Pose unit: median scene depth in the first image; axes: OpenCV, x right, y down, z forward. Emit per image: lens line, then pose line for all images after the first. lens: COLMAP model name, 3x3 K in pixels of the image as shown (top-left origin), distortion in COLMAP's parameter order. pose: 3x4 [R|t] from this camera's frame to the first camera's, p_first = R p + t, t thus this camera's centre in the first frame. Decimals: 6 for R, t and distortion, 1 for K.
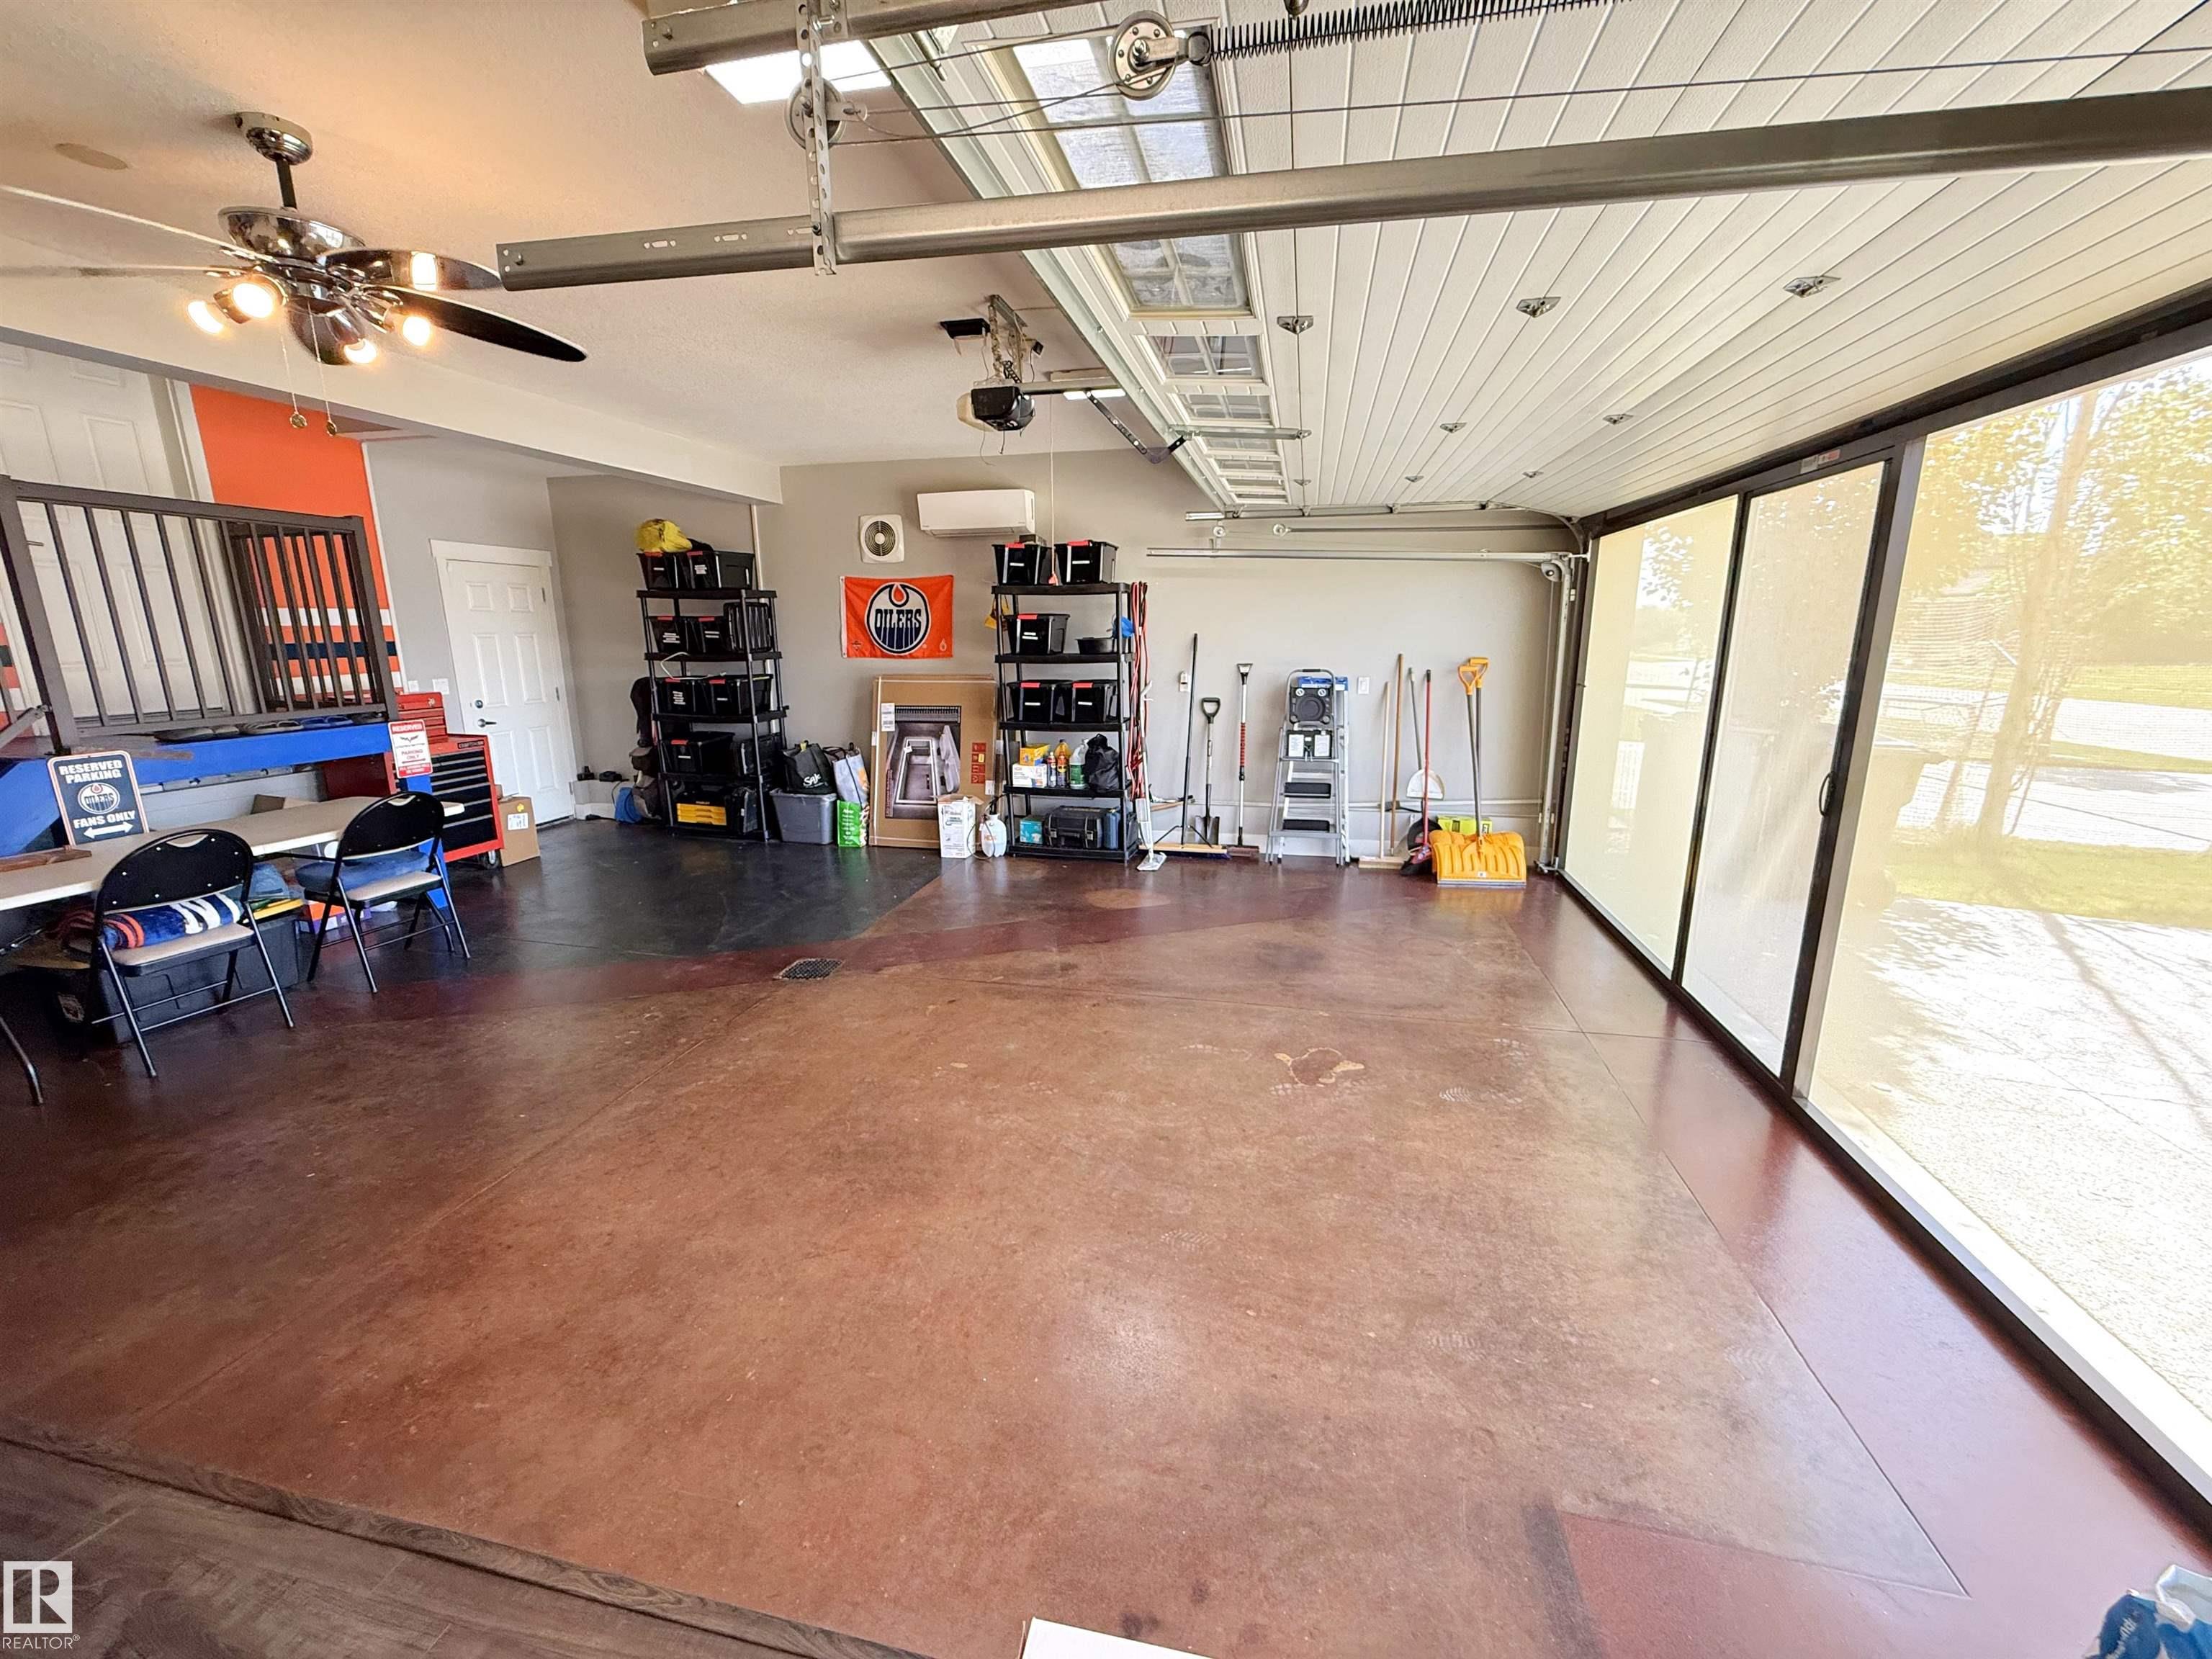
lens RADIAL K [[880.9, 0, 1102.4], [0, 880.9, 838.3], [0, 0, 1]] dist [-0.000475, 0.000453]
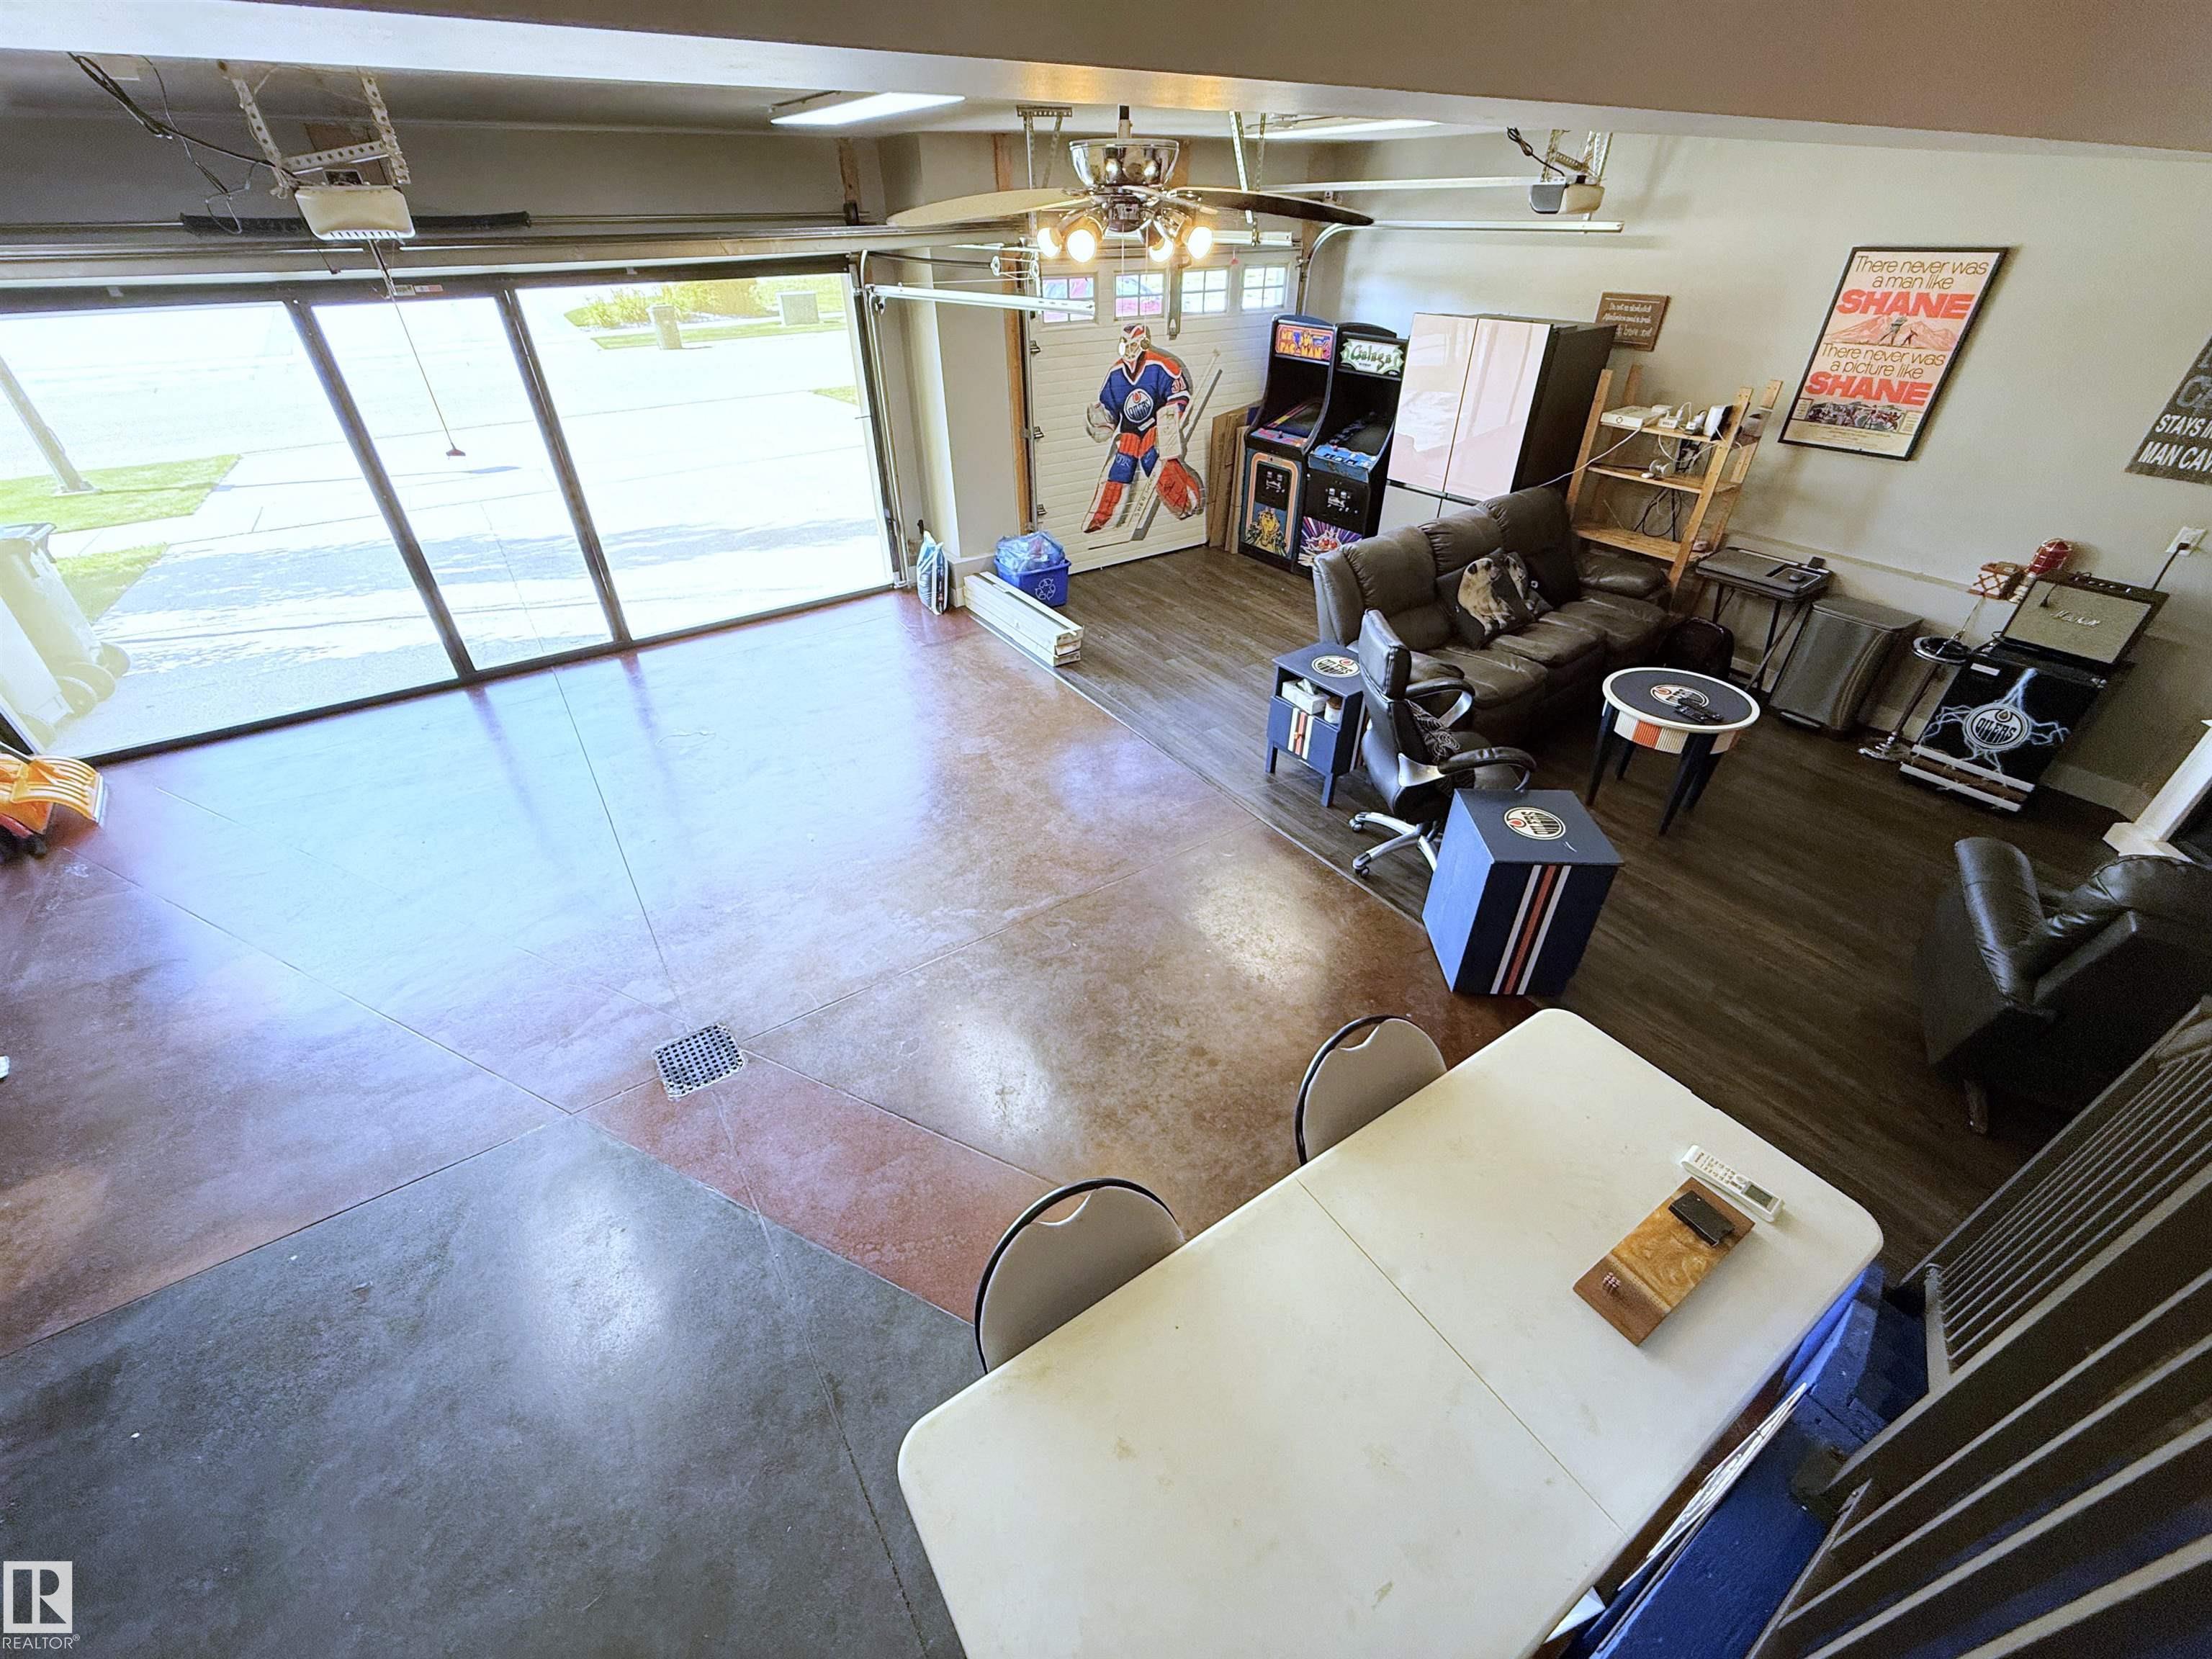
lens RADIAL K [[880.9, 0, 1099.6], [0, 880.9, 821.8], [0, 0, 1]] dist [-0.000475, 0.000453]
pose [[-0.727833, -0.382625, 0.569084, -0.633465], [0.169677, 0.703579, 0.690063, -0.302328], [-0.664431, 0.598811, -0.447165, 0.689255]]
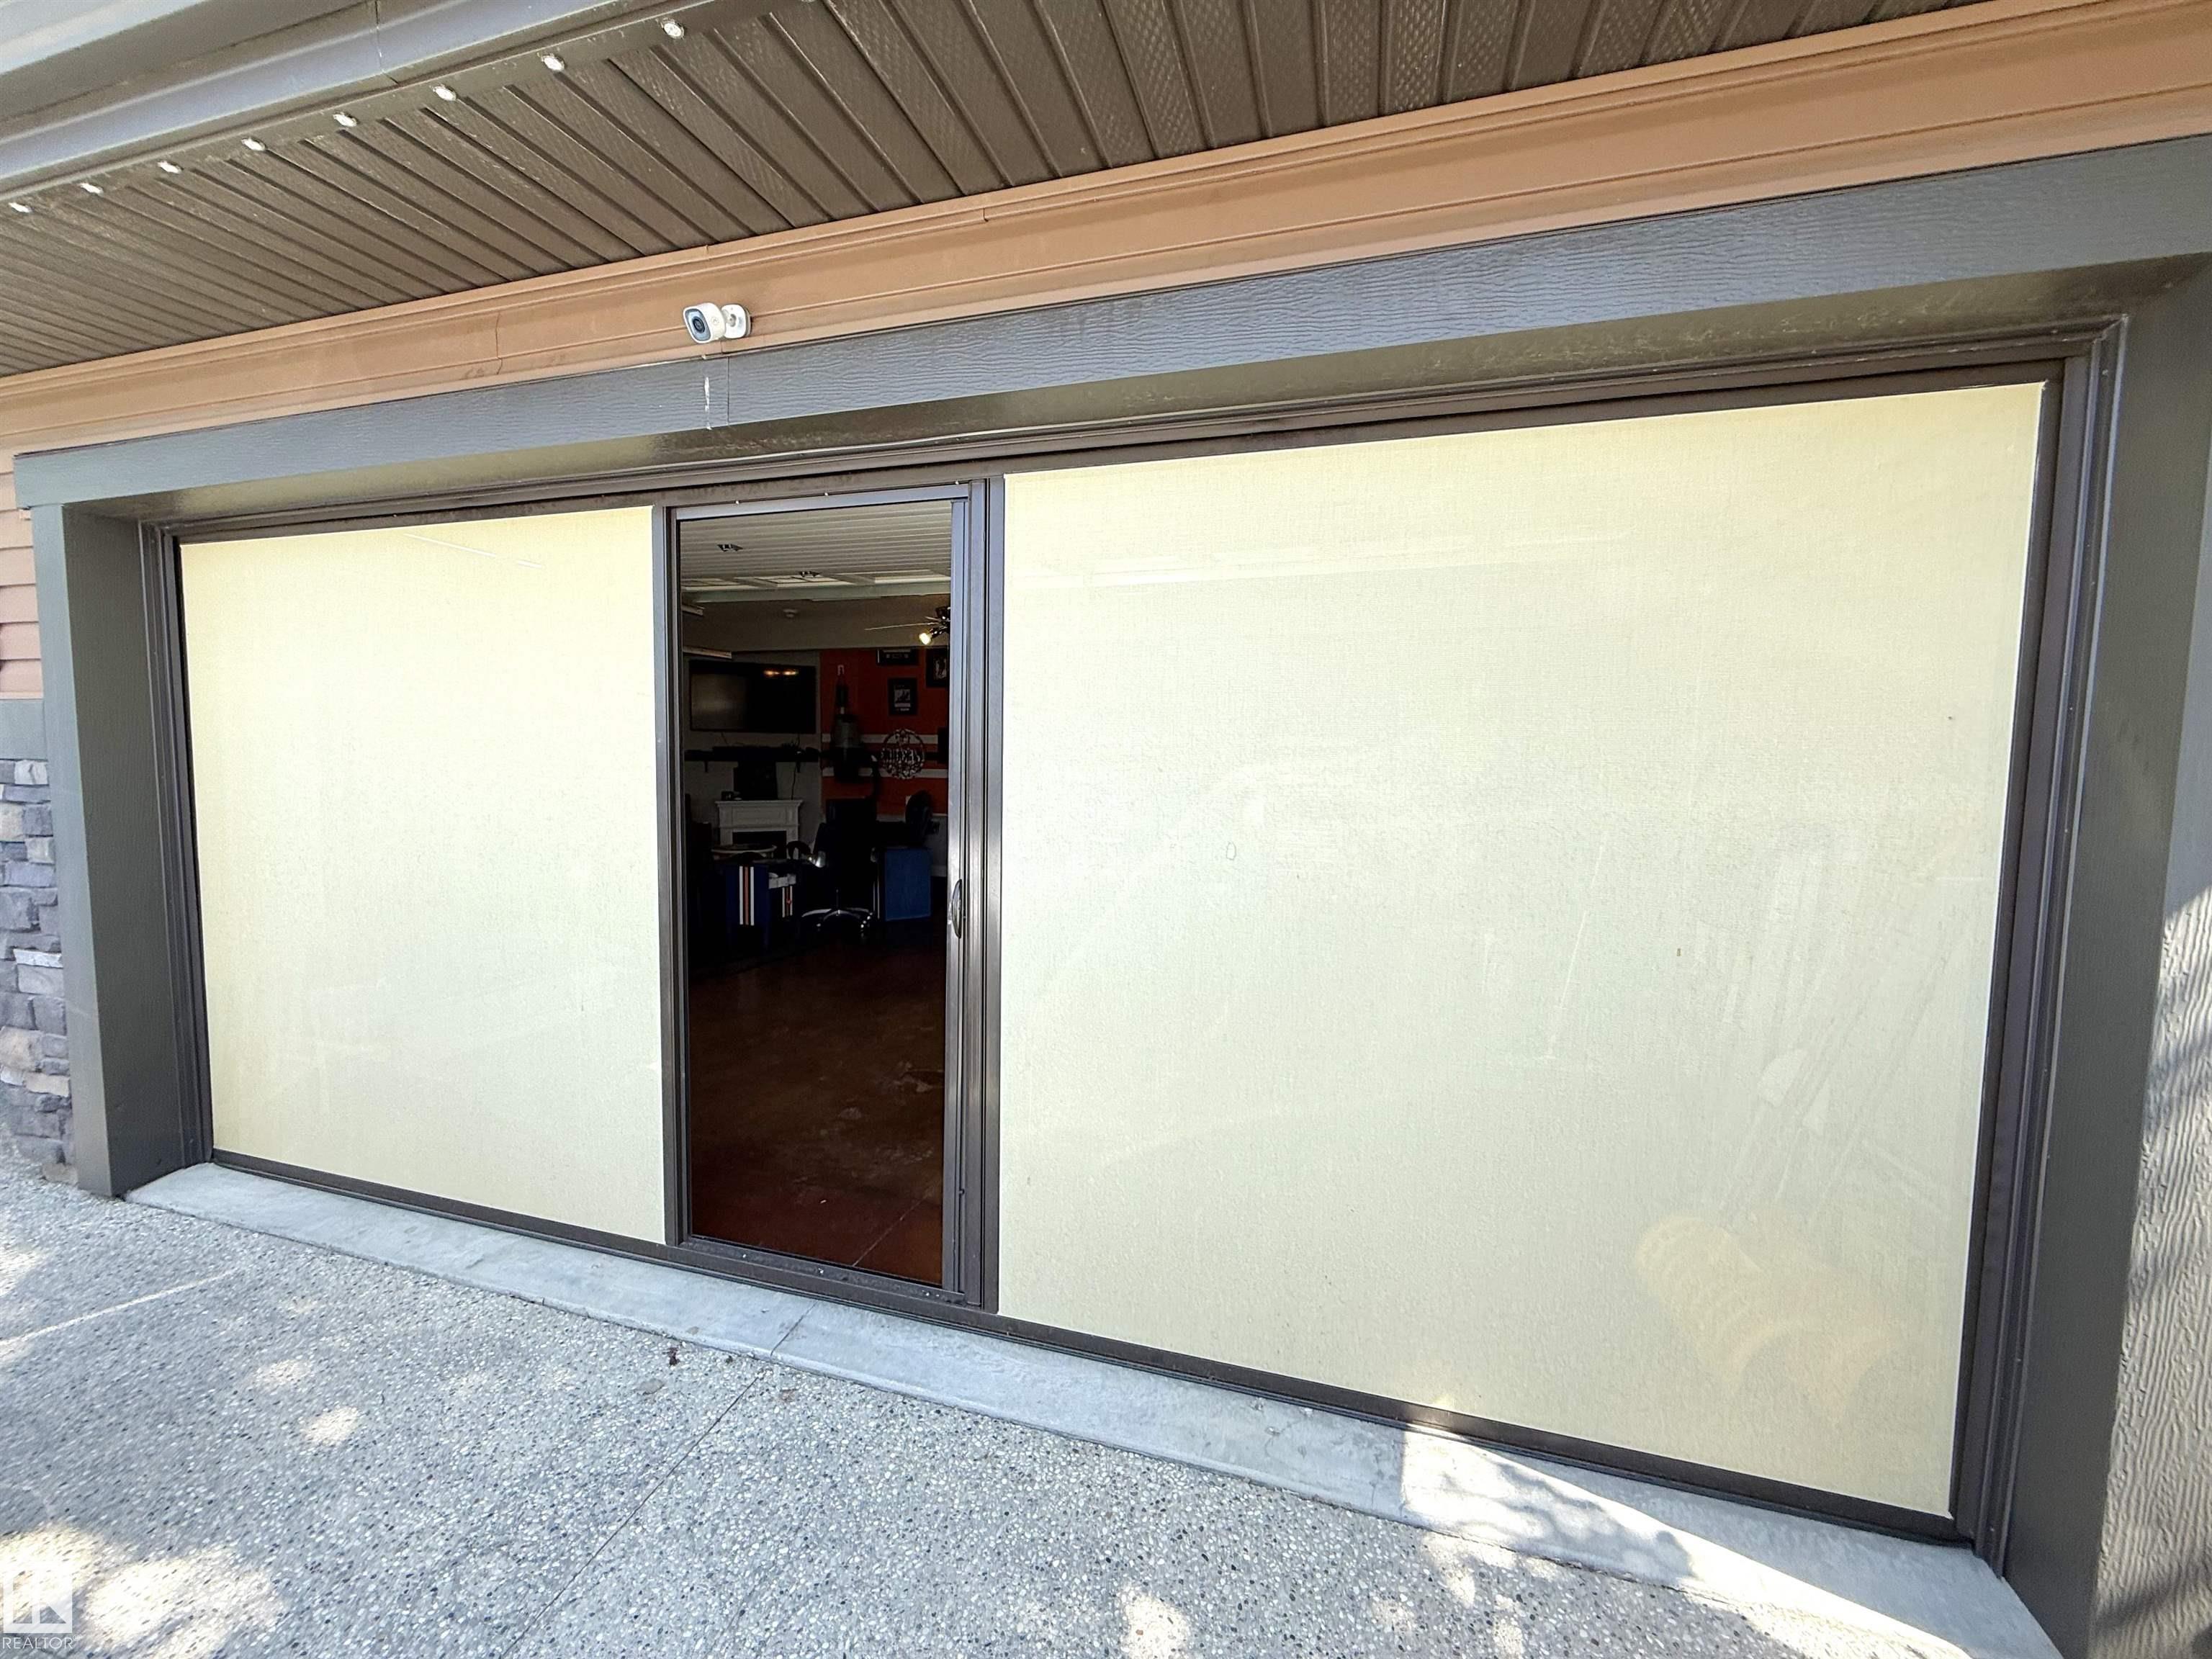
lens RADIAL K [[880.9, 0, 1097.5], [0, 880.9, 834.3], [0, 0, 1]] dist [-0.000475, 0.000453]
pose [[-0.072396, 0.083659, -0.993861, 0.755993], [-0.240659, 0.965567, 0.098808, -0.128989], [0.967906, 0.246335, -0.049770, 0.646185]]
